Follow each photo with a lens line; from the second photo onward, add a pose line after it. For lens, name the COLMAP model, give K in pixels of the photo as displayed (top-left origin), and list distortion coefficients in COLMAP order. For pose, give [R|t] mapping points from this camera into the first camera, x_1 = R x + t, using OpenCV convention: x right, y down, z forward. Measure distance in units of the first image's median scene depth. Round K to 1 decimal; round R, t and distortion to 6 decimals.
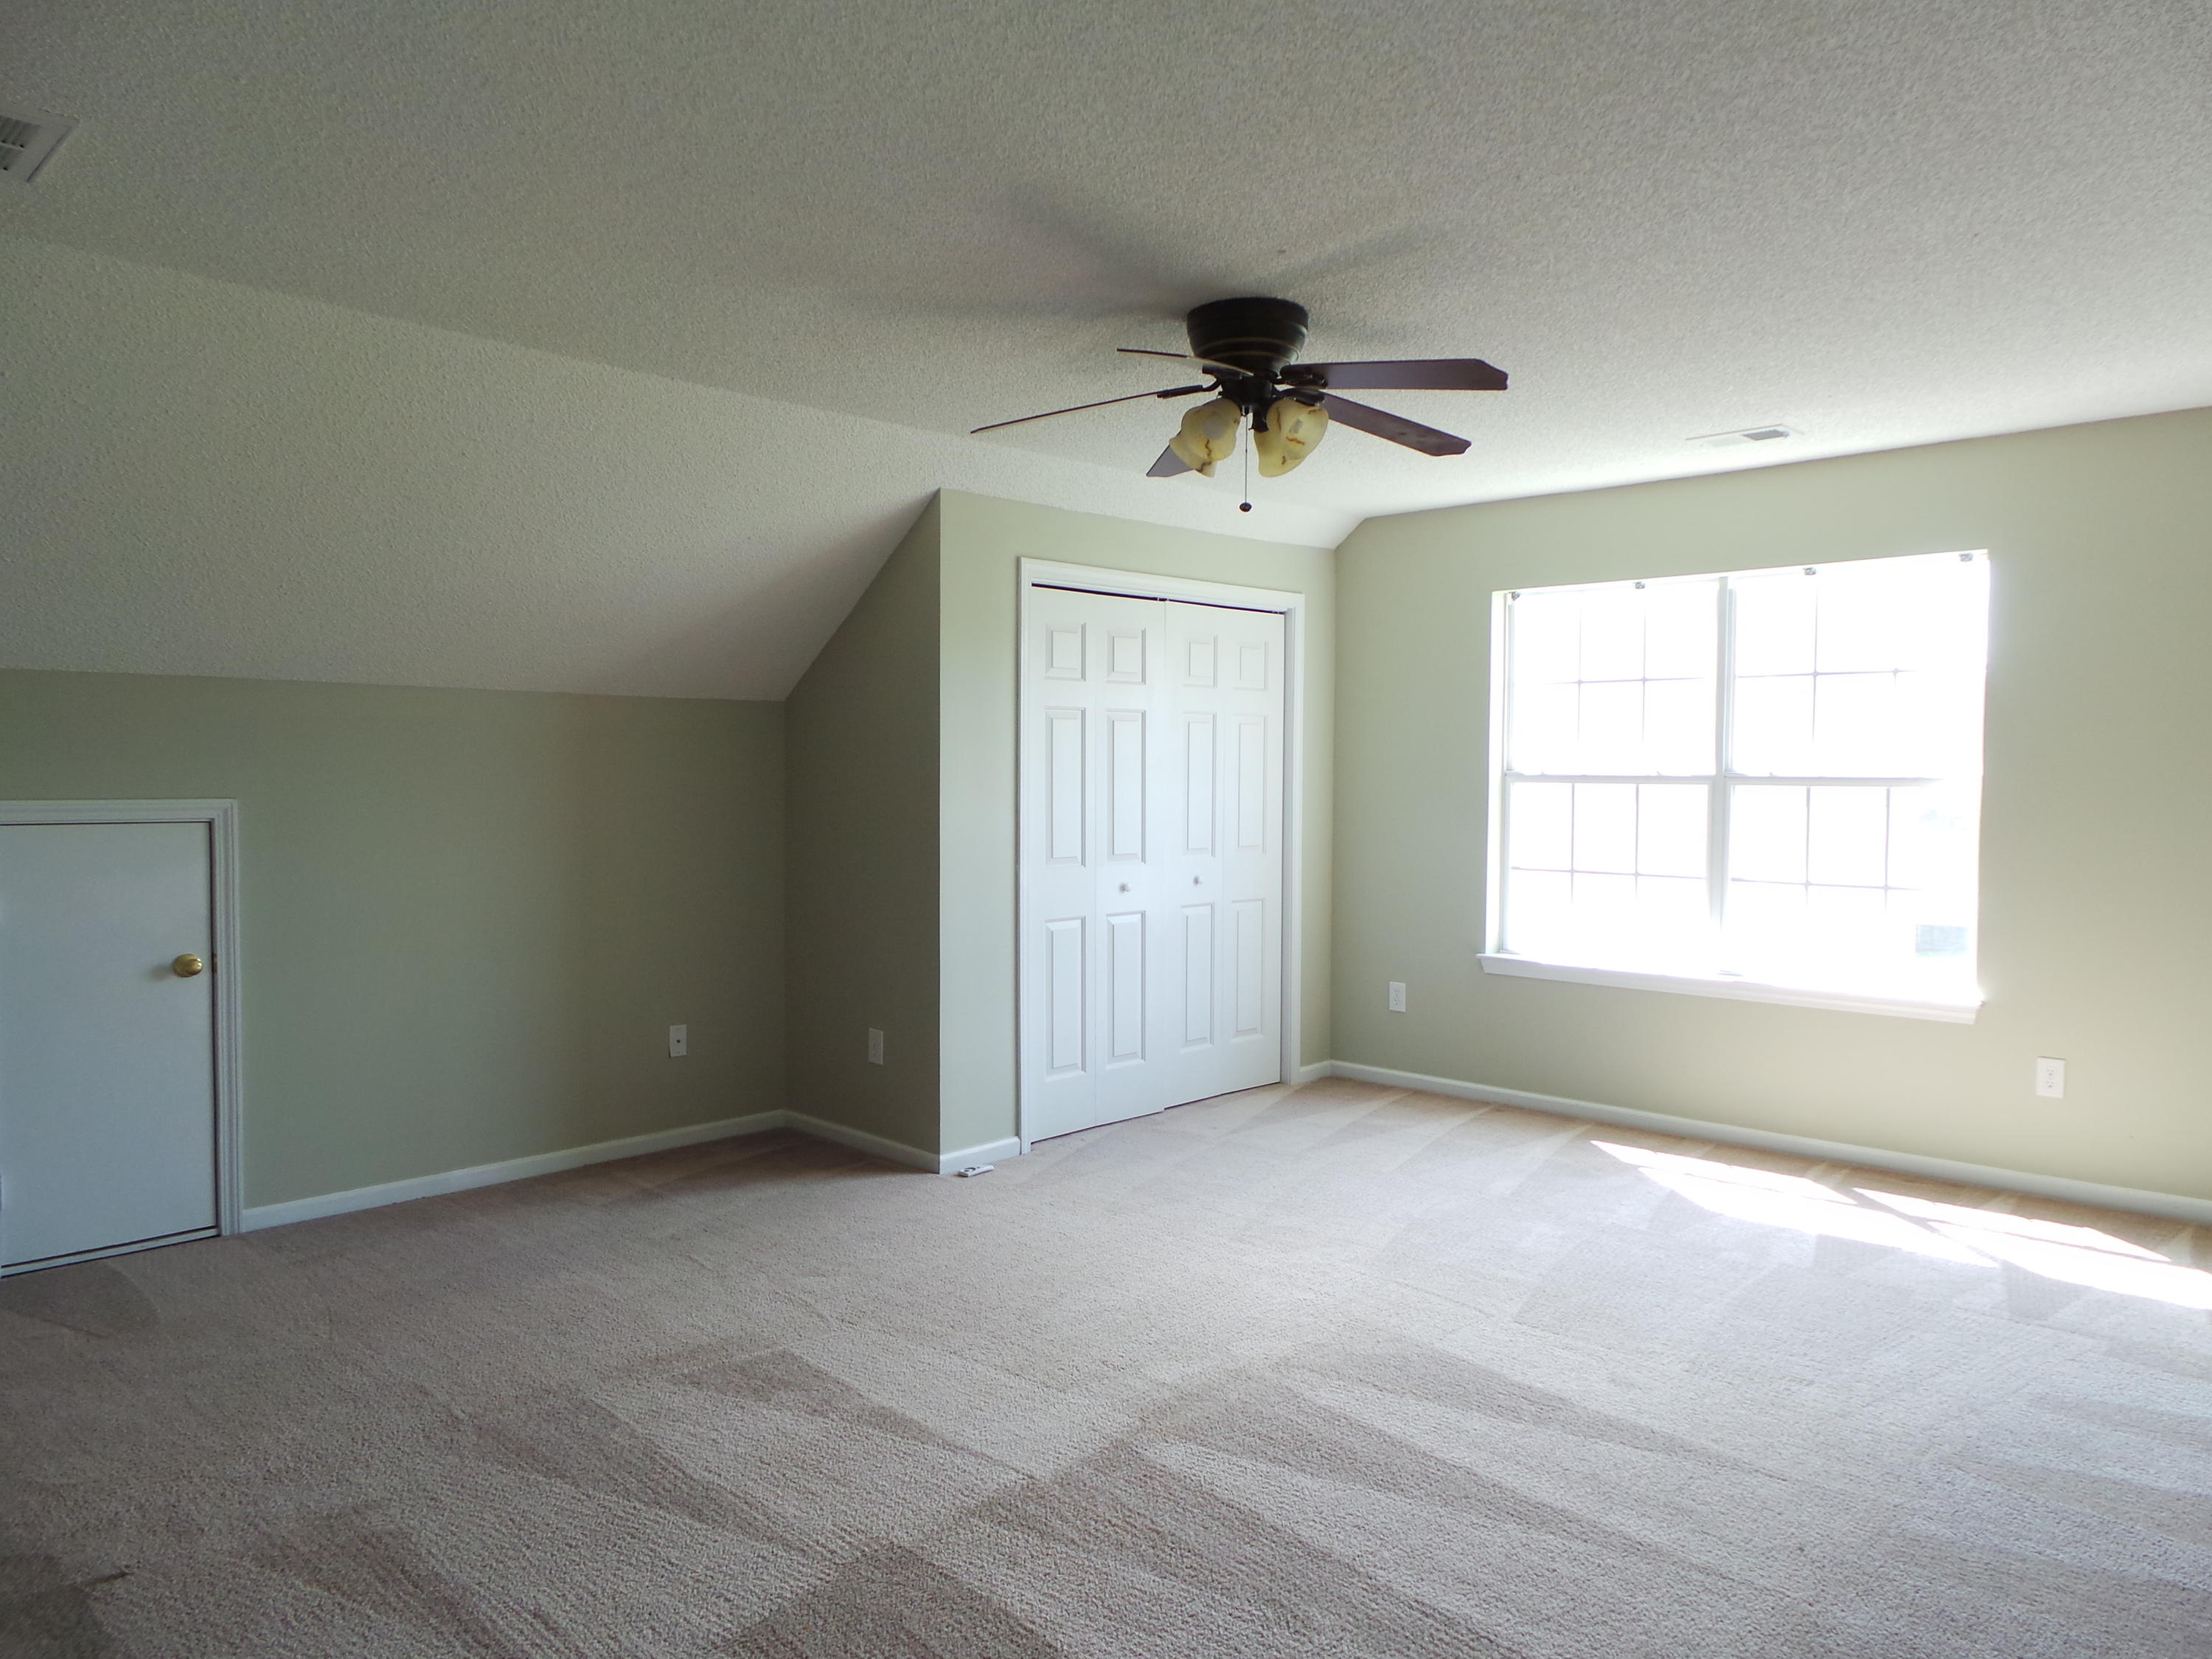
lens RADIAL K [[1500.2, 0, 1114.7], [0, 1500.2, 820.5], [0, 0, 1]] dist [-0.021538, 0.021258]
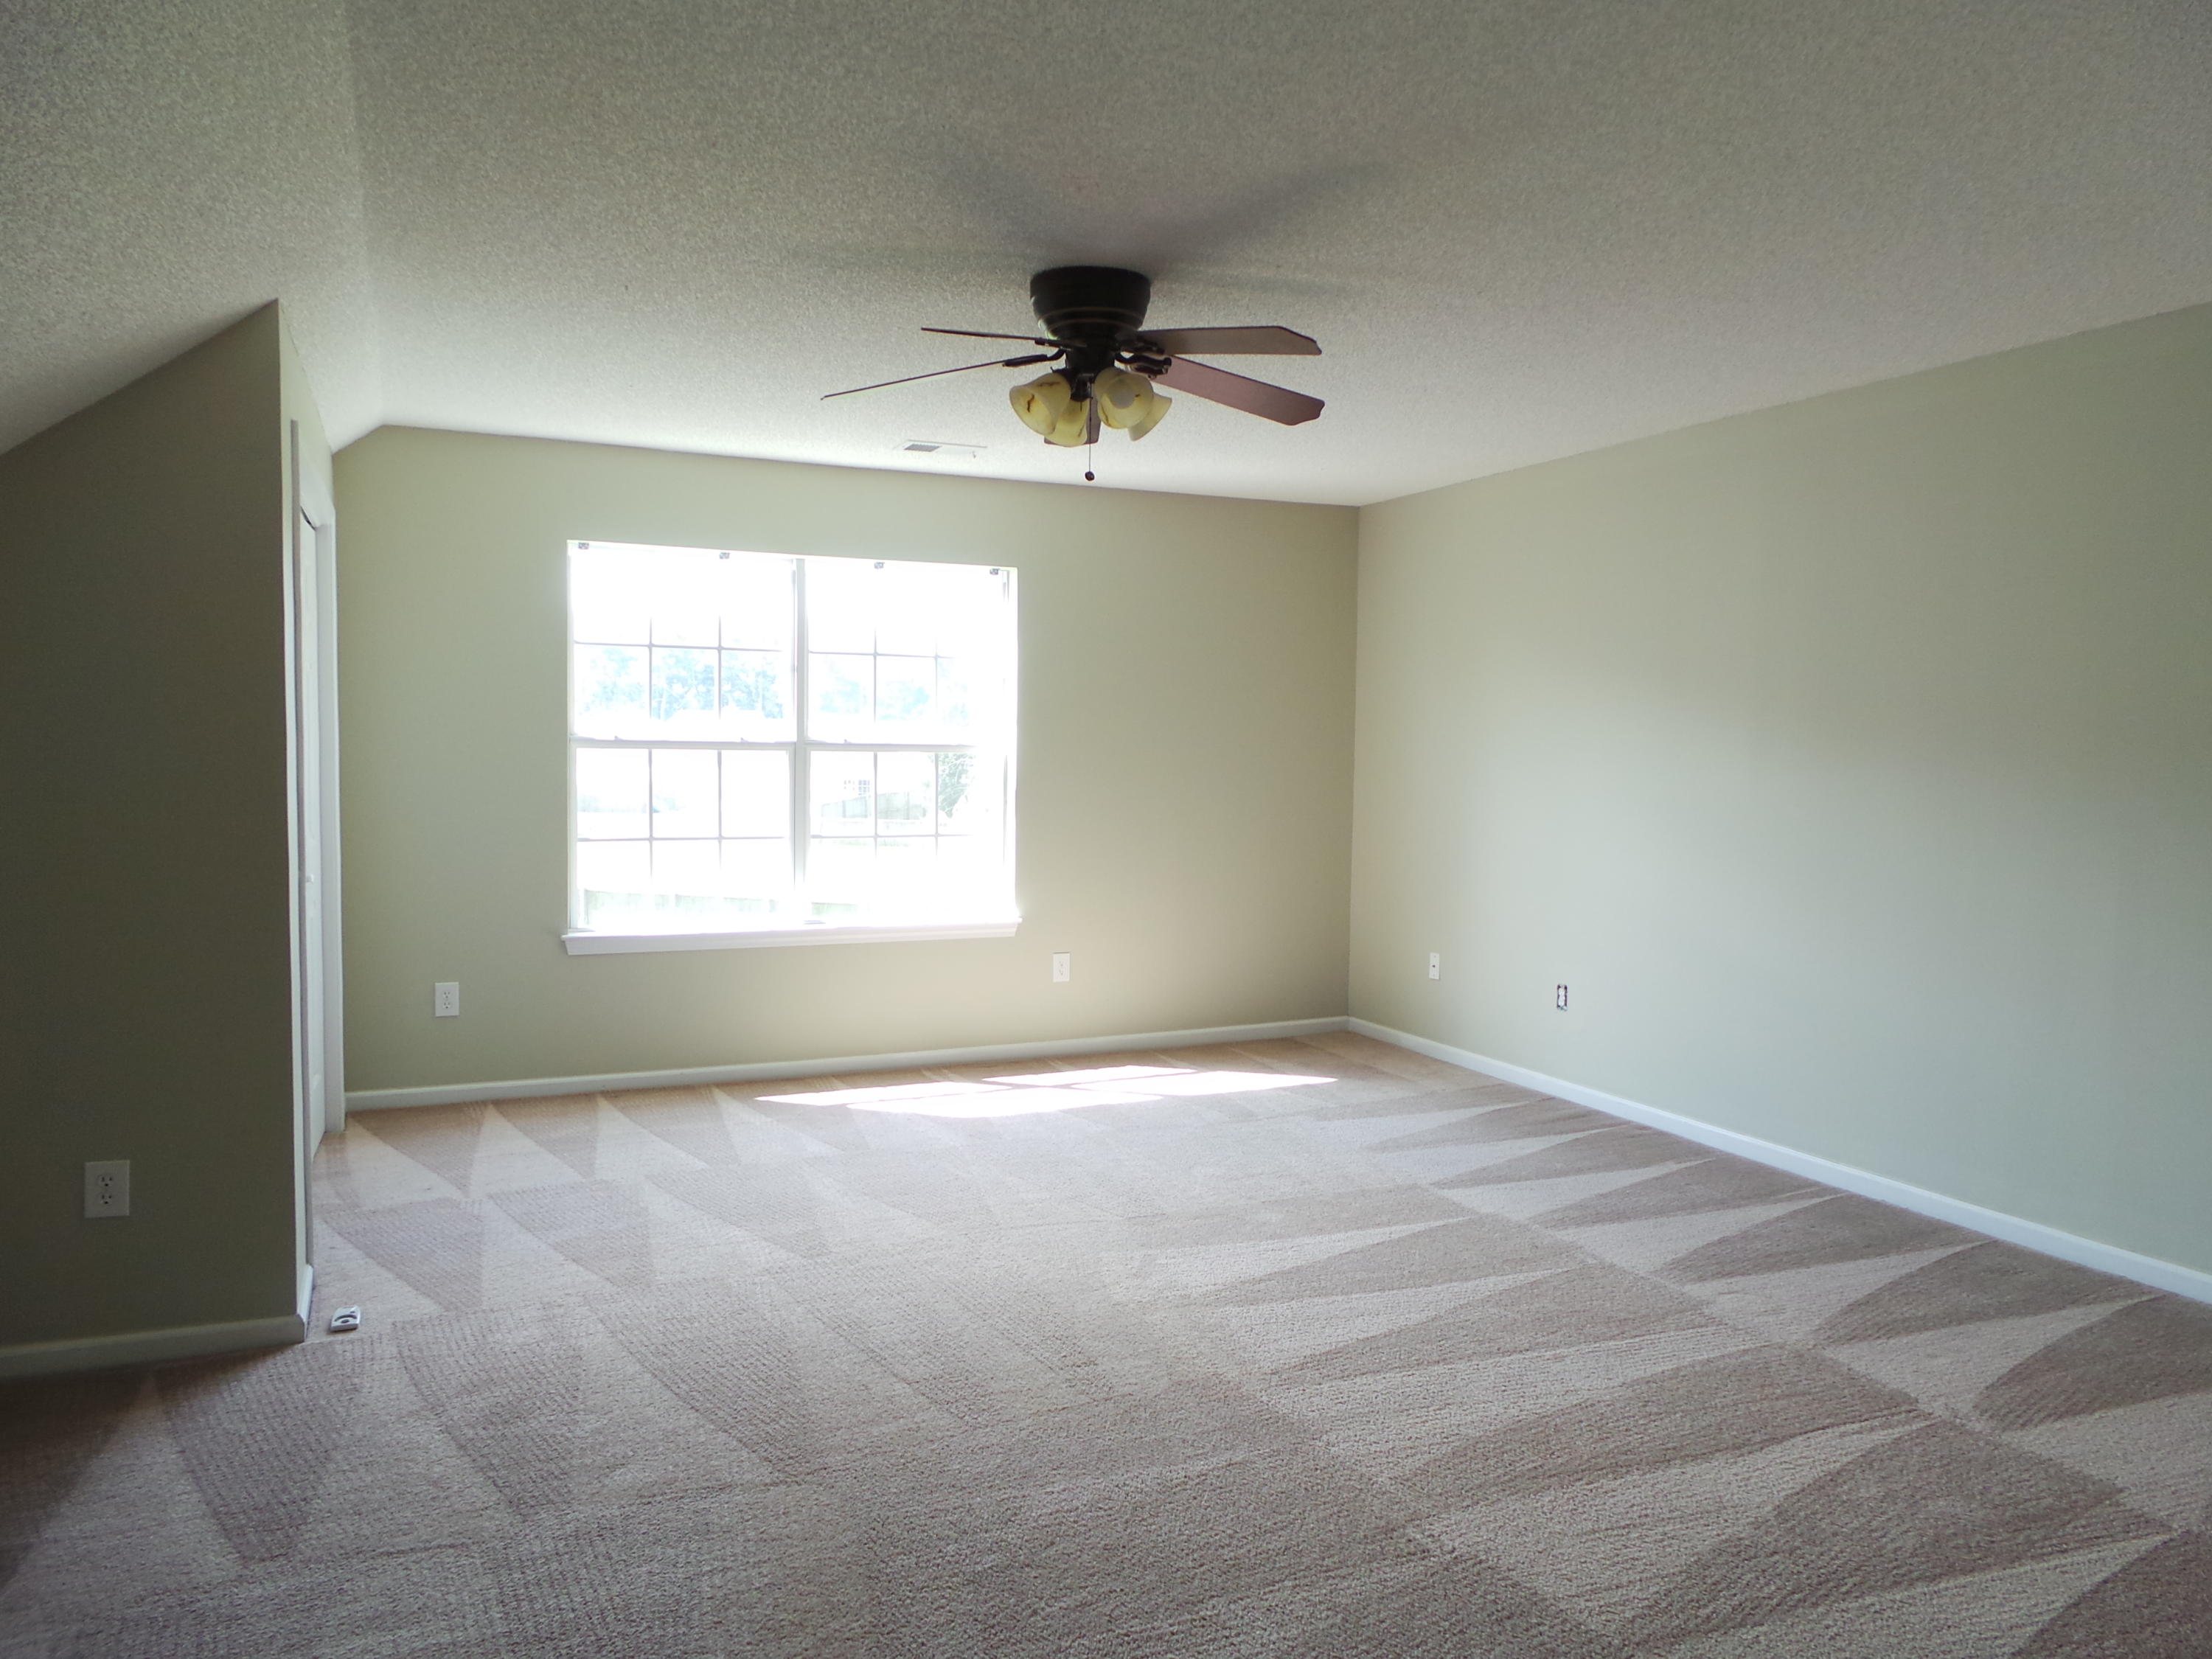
lens RADIAL K [[1500.2, 0, 1118.3], [0, 1500.2, 836.3], [0, 0, 1]] dist [-0.021538, 0.021258]
pose [[0.380031, -0.054760, 0.923351, -0.518566], [0.019492, 0.998498, 0.051194, -0.012987], [-0.924768, -0.001458, 0.380528, 0.372575]]
